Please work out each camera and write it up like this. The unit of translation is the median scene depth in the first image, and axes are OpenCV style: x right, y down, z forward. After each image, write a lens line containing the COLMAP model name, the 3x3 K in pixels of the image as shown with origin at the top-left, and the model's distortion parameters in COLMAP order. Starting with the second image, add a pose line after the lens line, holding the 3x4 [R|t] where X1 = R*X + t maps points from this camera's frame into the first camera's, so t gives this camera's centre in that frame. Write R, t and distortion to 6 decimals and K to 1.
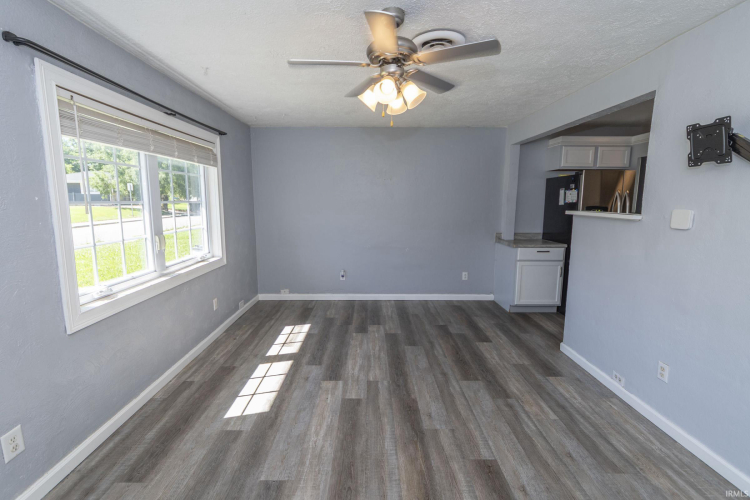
lens RADIAL K [[330.3, 0, 365.1], [0, 330.3, 245.9], [0, 0, 1]] dist [-0.000301, -0.000390]
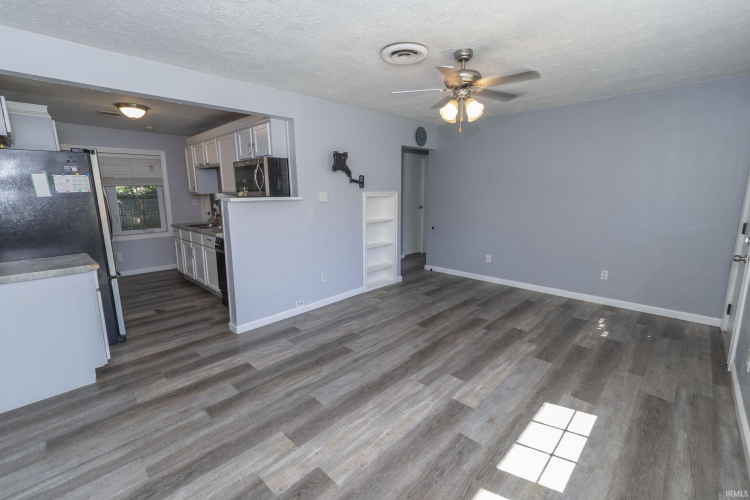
lens RADIAL K [[330.3, 0, 365.1], [0, 330.3, 245.9], [0, 0, 1]] dist [-0.000301, -0.000390]
pose [[-0.709584, -0.118908, 0.694515, -0.471723], [0.104583, 0.956967, 0.270695, -0.233095], [-0.696816, 0.264716, -0.666613, 1.671635]]
